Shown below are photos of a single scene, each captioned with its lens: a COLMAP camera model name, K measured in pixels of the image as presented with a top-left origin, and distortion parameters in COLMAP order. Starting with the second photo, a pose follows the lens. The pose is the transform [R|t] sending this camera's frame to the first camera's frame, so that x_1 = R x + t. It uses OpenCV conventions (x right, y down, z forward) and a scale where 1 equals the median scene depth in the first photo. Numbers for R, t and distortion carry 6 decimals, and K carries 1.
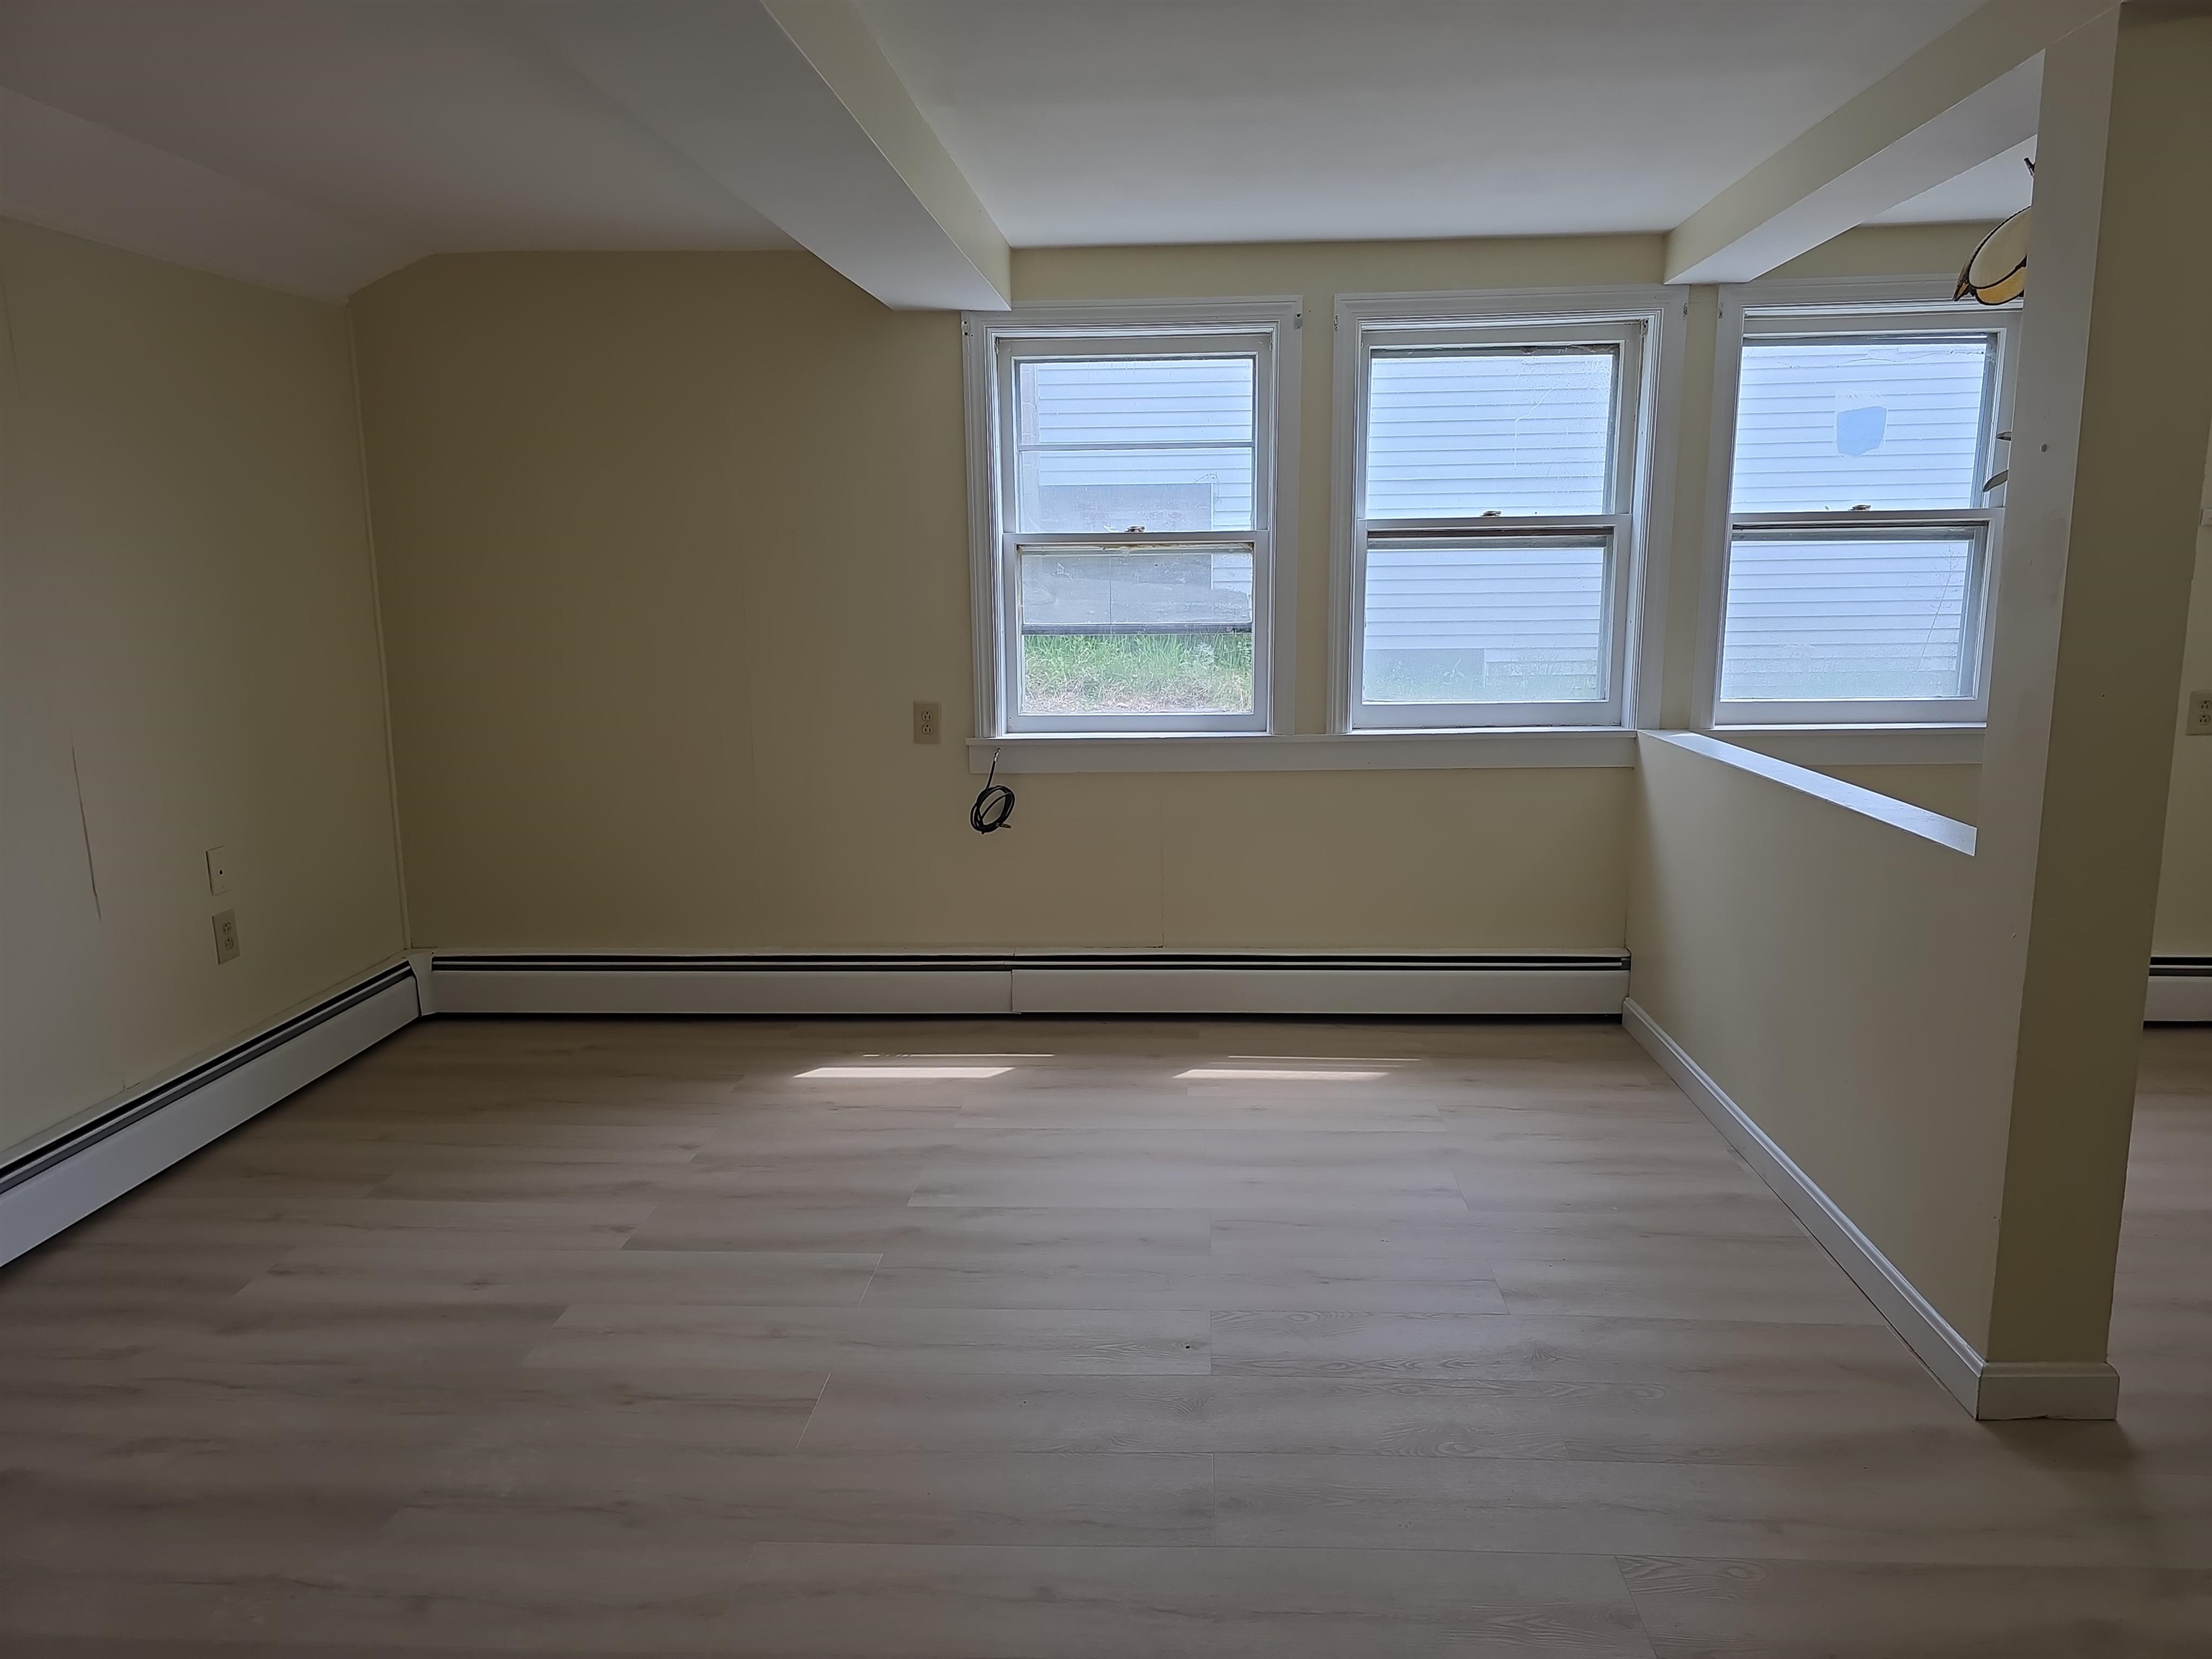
lens RADIAL K [[1475.8, 0, 1113.3], [0, 1475.8, 827.4], [0, 0, 1]] dist [0.072929, -0.067703]
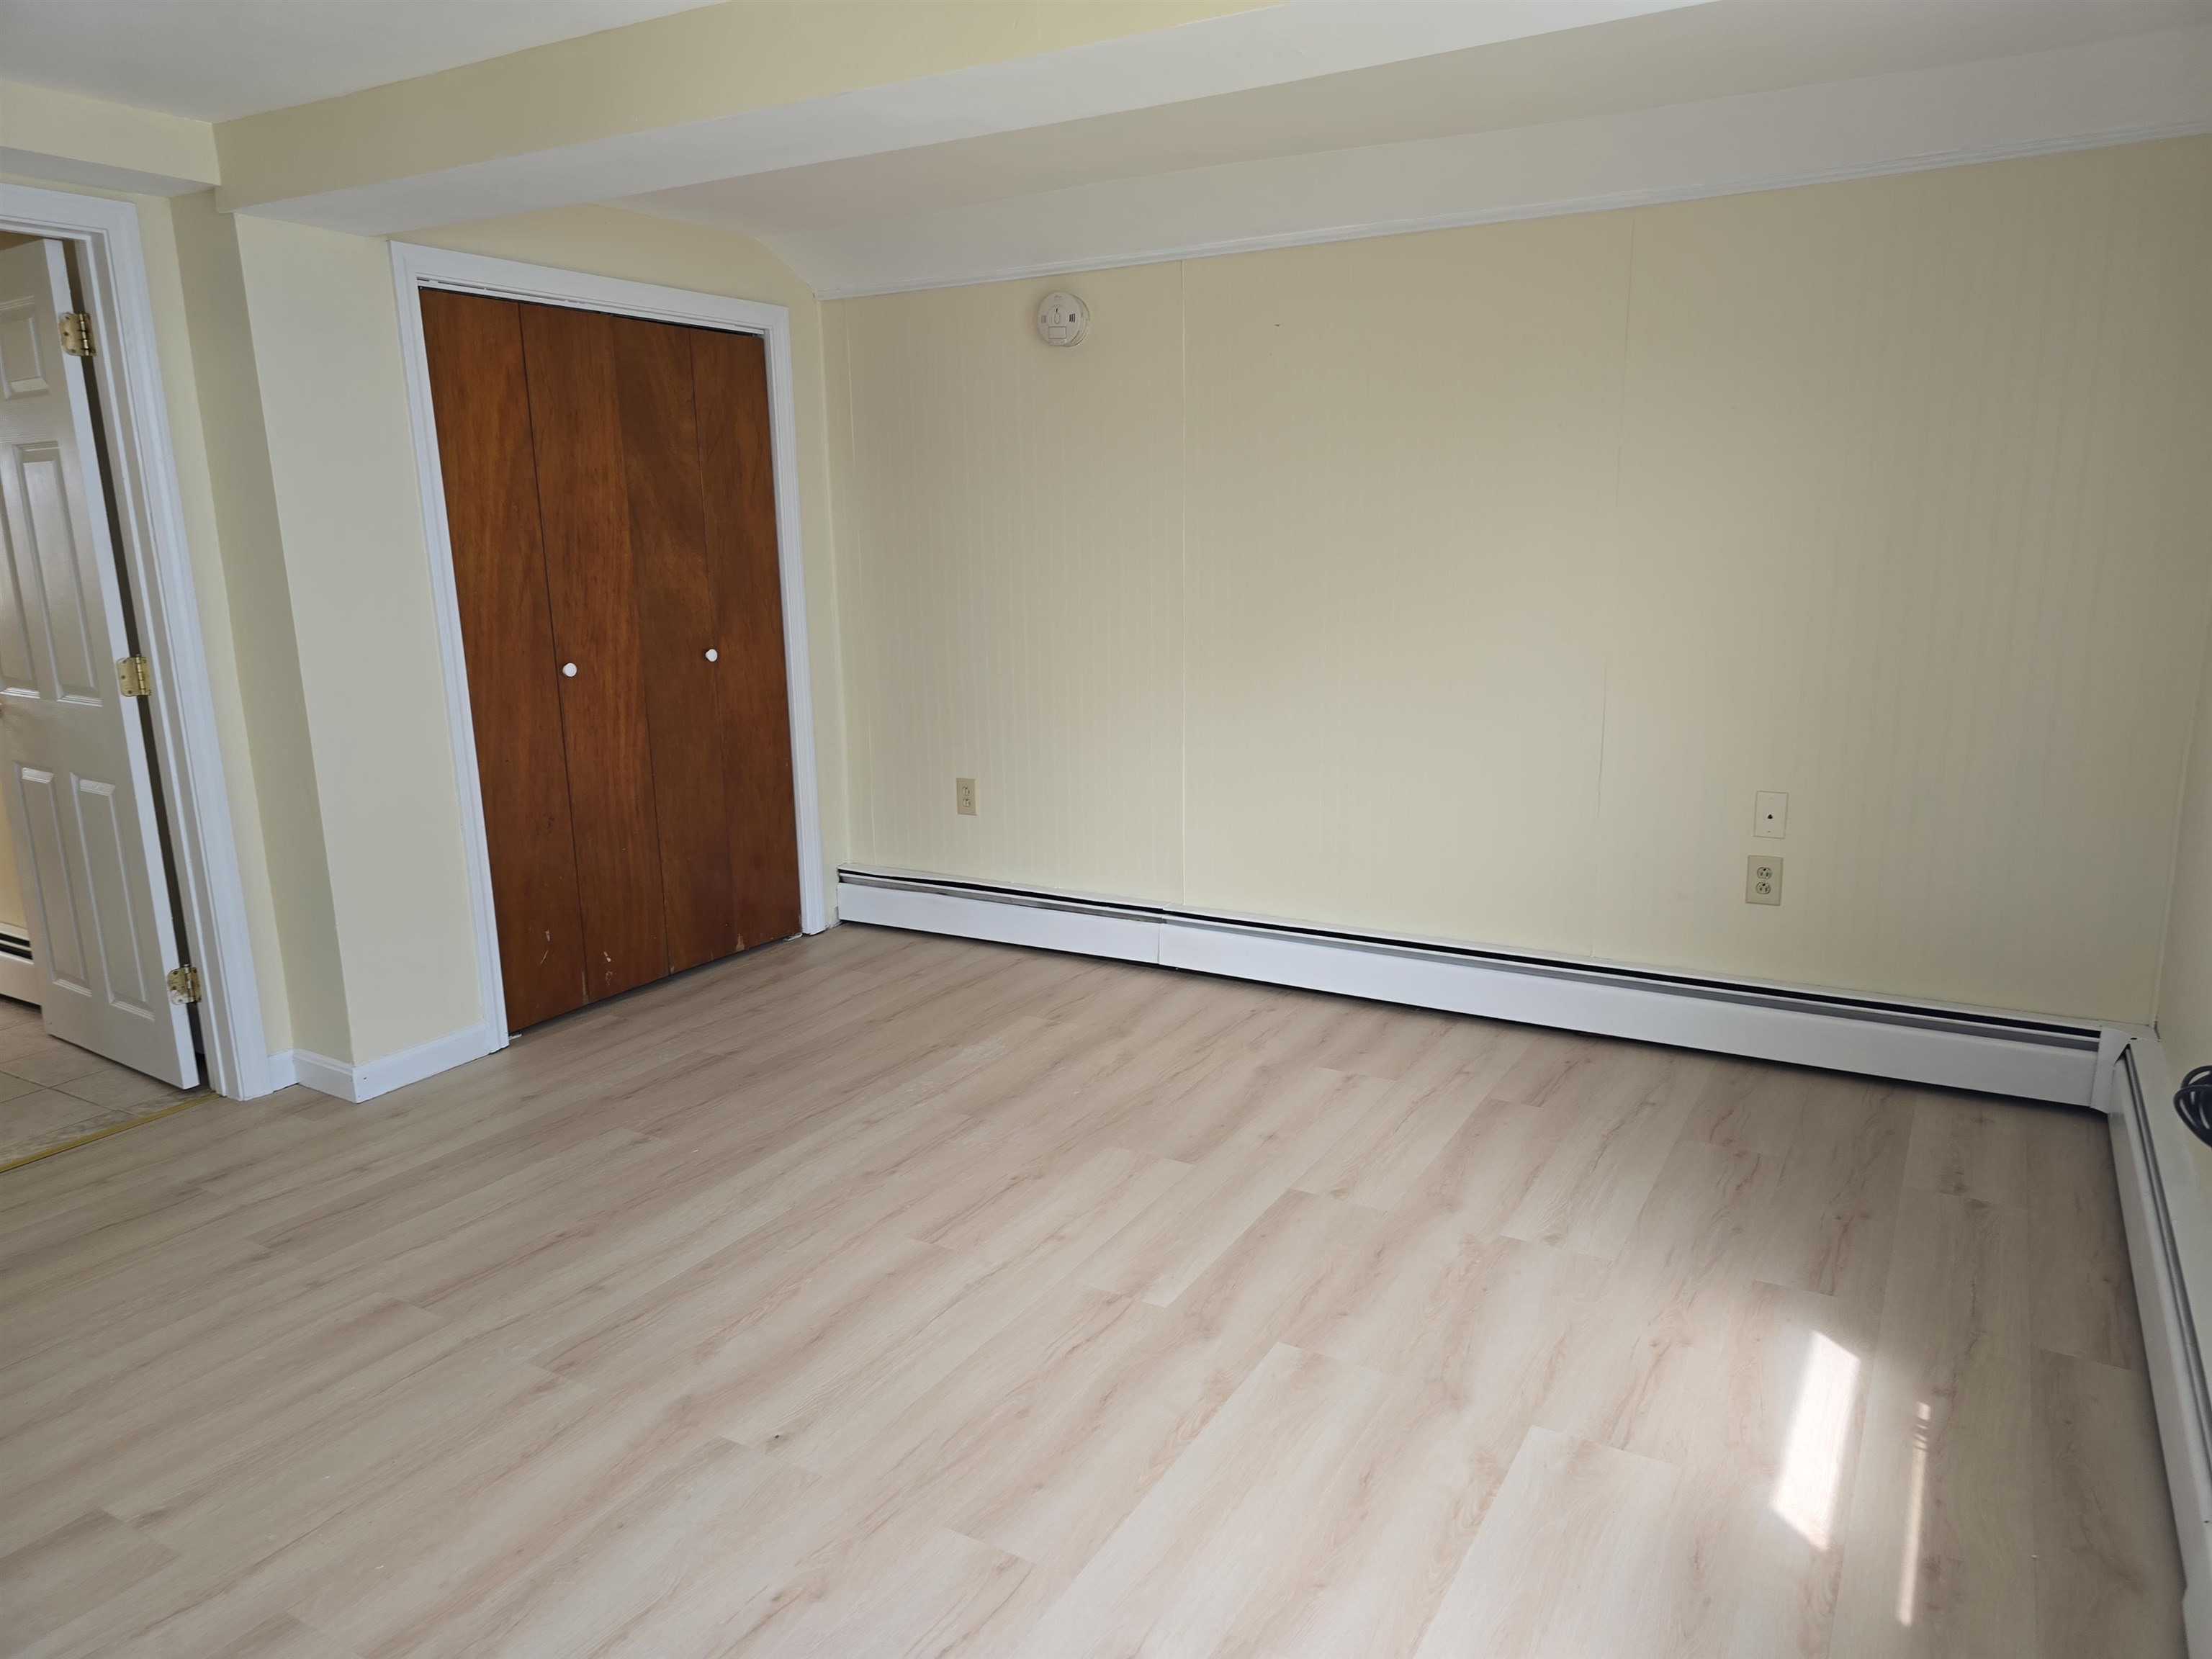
lens RADIAL K [[1475.8, 0, 1113.3], [0, 1475.8, 827.4], [0, 0, 1]] dist [0.072929, -0.067703]
pose [[-0.452018, 0.202681, -0.868677, 0.404172], [-0.135182, 0.947031, 0.291305, -0.168643], [0.881706, 0.249104, -0.400676, 0.890921]]
